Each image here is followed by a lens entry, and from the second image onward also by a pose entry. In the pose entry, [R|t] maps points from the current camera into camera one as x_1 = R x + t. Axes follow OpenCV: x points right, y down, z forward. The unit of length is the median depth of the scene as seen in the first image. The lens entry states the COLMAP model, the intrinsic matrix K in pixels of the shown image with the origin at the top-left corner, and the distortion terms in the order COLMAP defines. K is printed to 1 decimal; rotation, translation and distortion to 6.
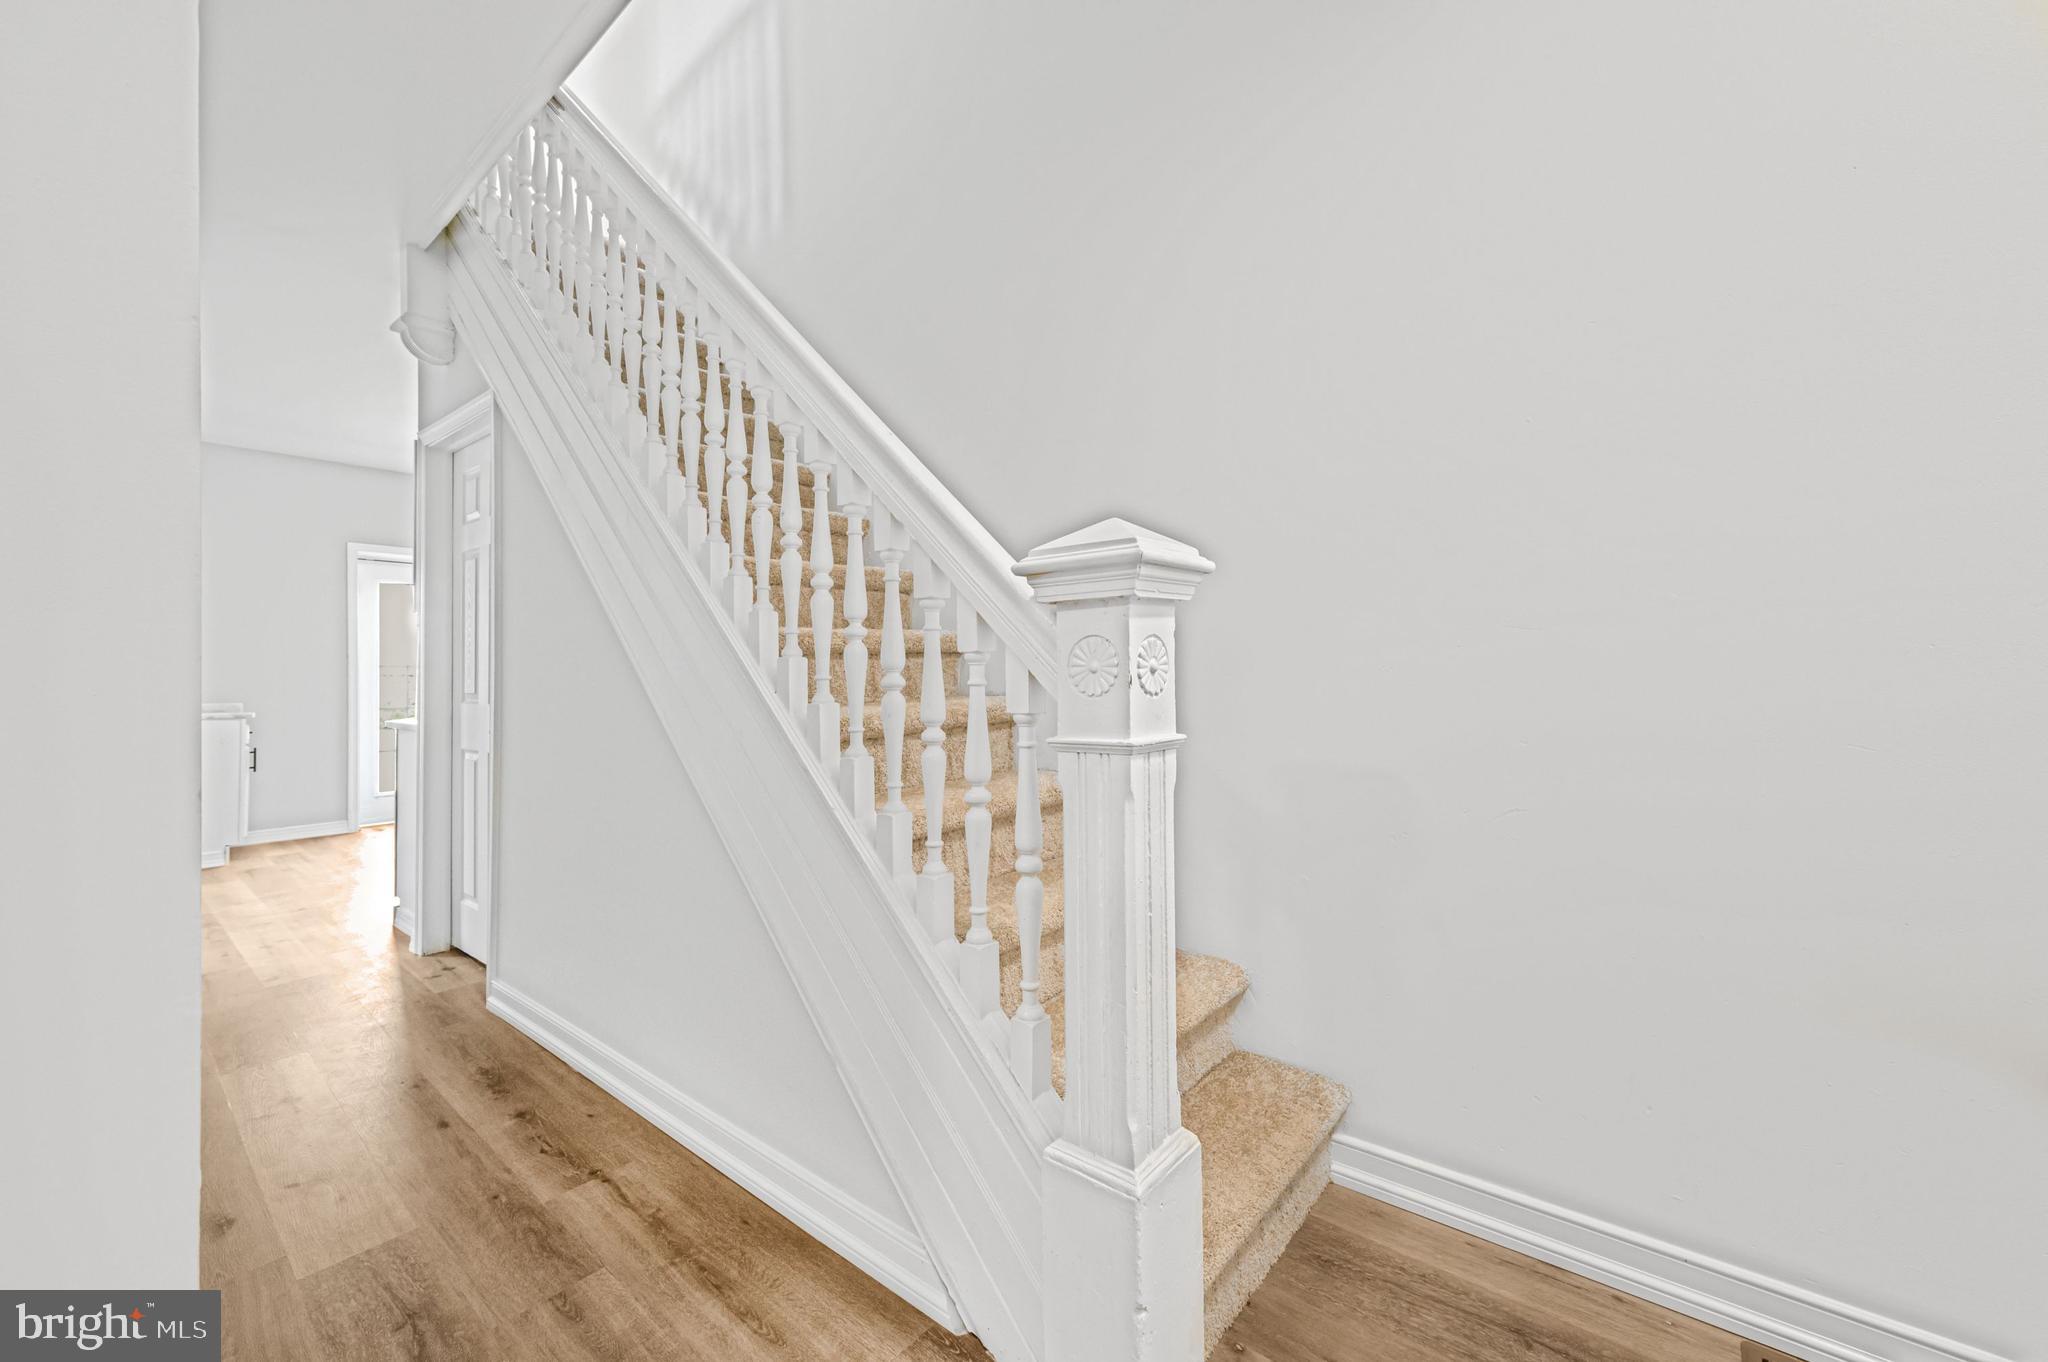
lens RADIAL K [[822.9, 0, 1024.0], [0, 822.9, 681.0], [0, 0, 1]] dist [0.013270, 0.000035]
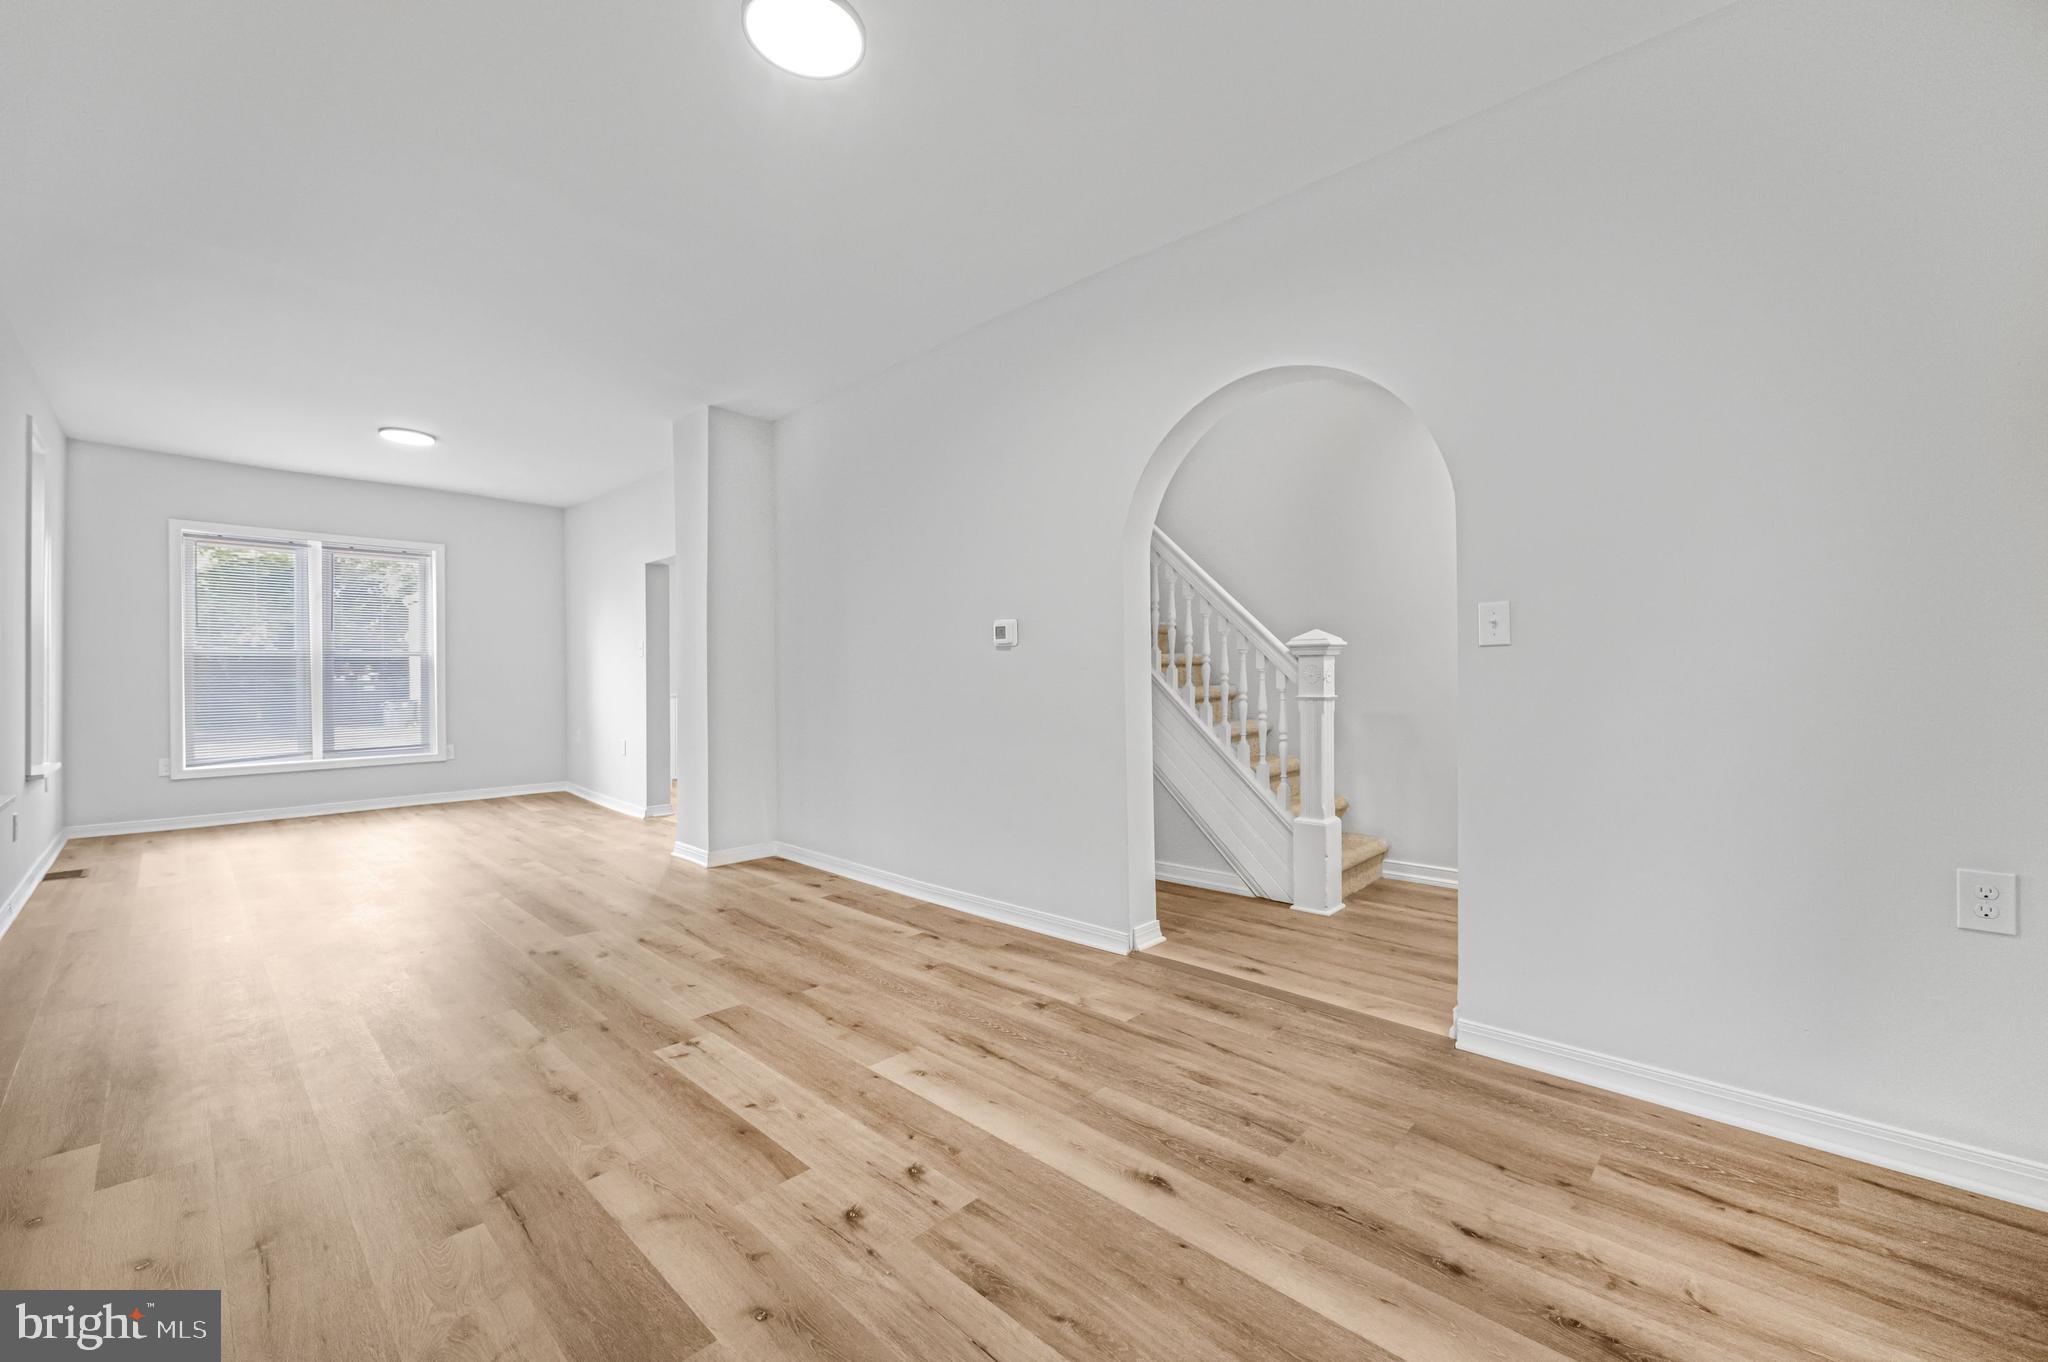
lens RADIAL K [[820.0, 0, 1024.0], [0, 820.0, 681.0], [0, 0, 1]] dist [0.001781, 0.000413]
pose [[0.998328, -0.004601, -0.057624, -0.853488], [0.006141, 0.999628, 0.026586, -0.087055], [0.057480, -0.026895, 0.997984, -2.288818]]
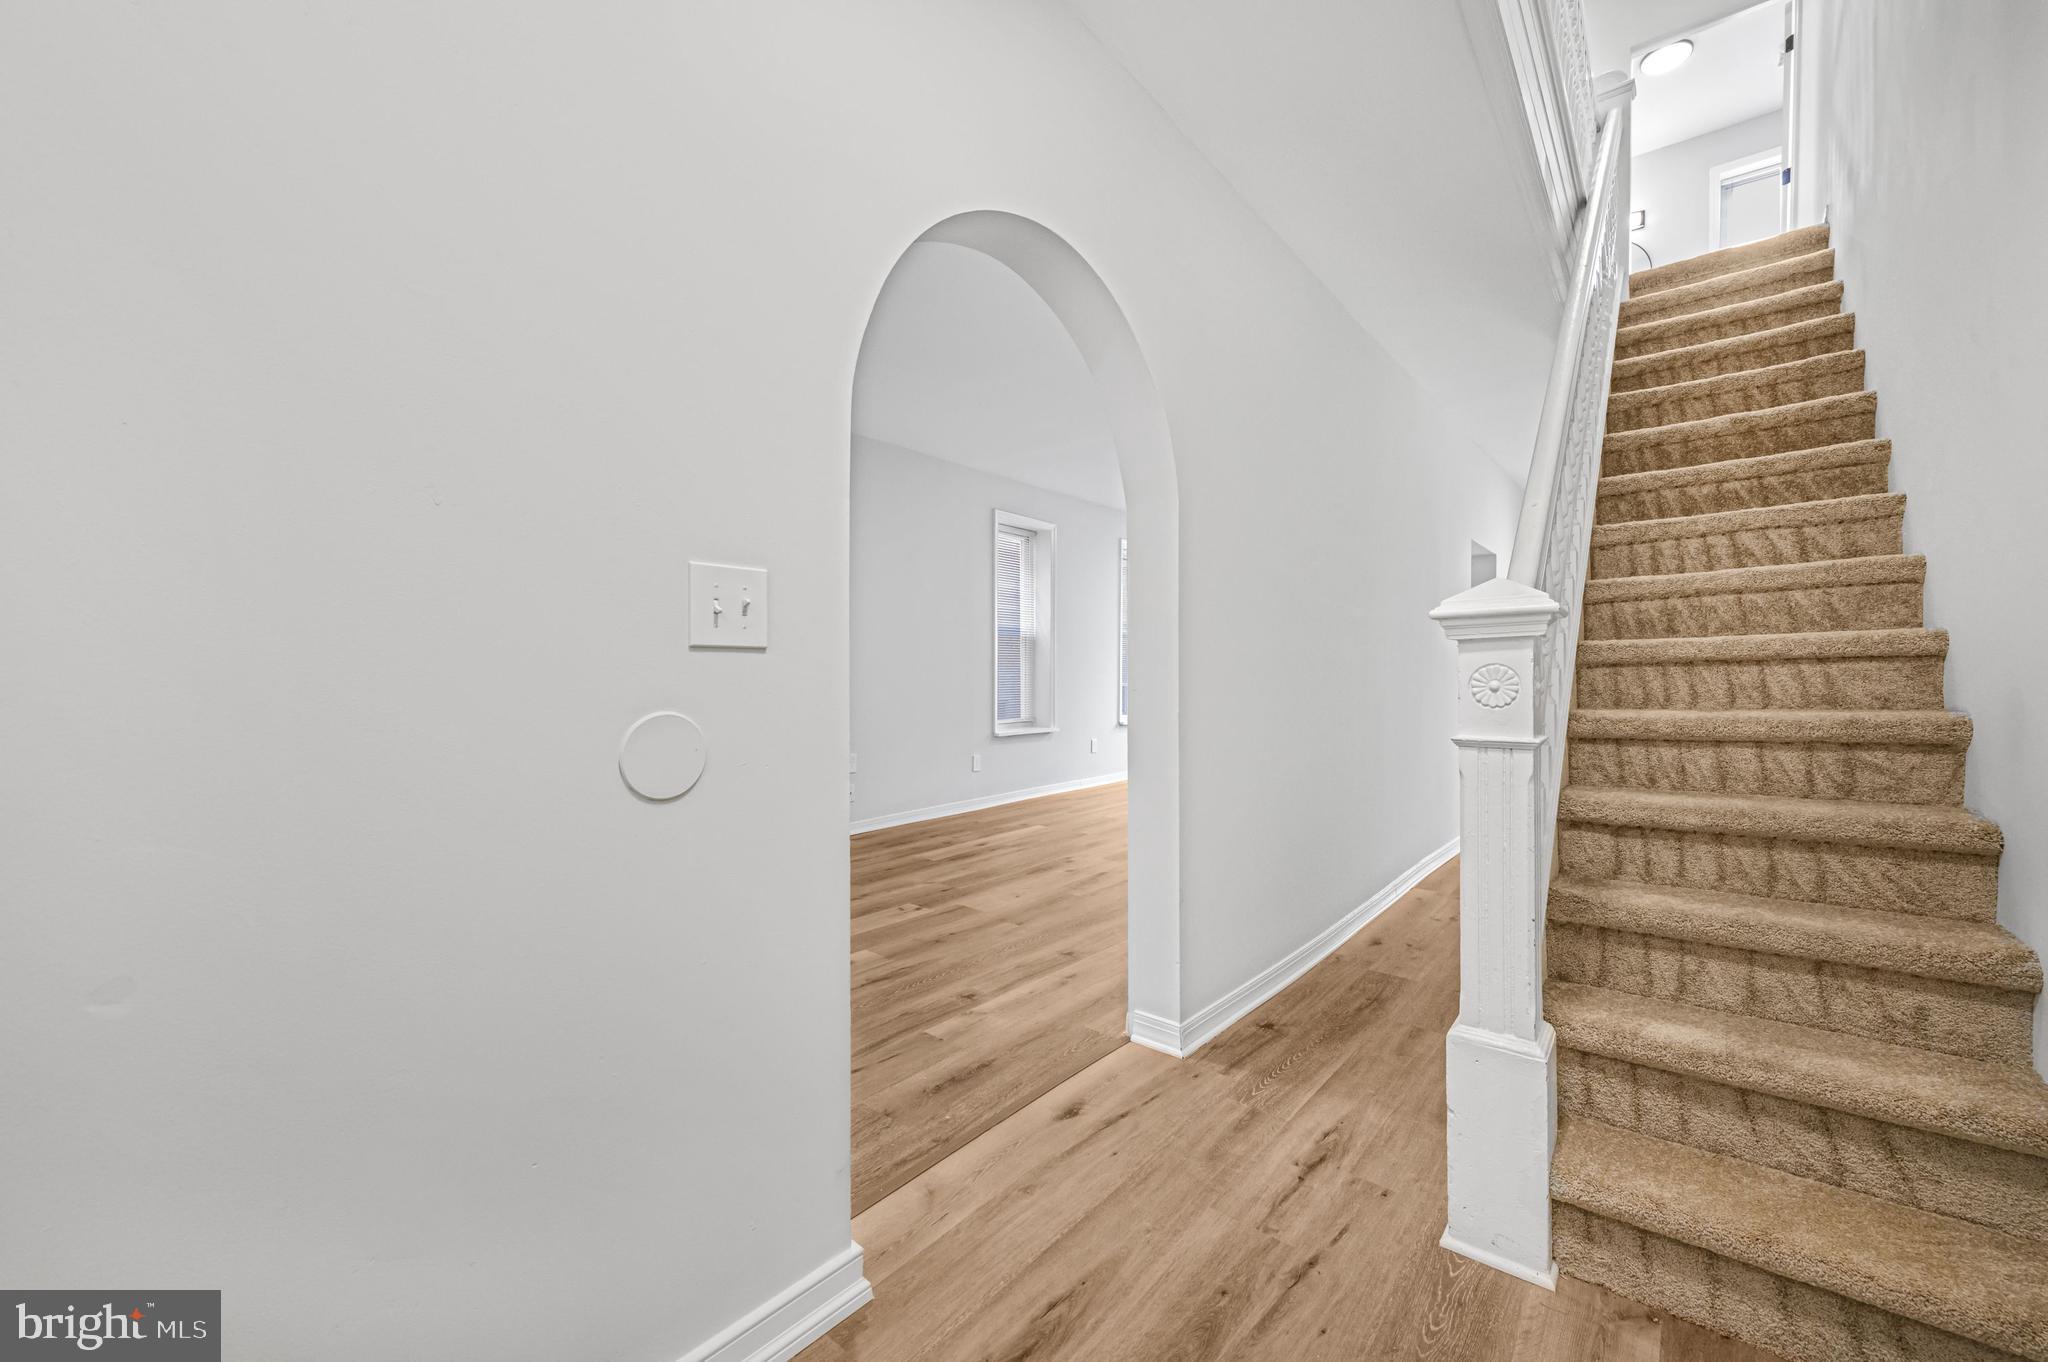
lens RADIAL K [[797.4, 0, 1026.0], [0, 797.4, 660.8], [0, 0, 1]] dist [0.017669, -0.008297]
pose [[0.015270, -0.010382, -0.999830, 1.426742], [0.019963, 0.999750, -0.010077, -0.060787], [0.999684, -0.019806, 0.015474, 0.179094]]
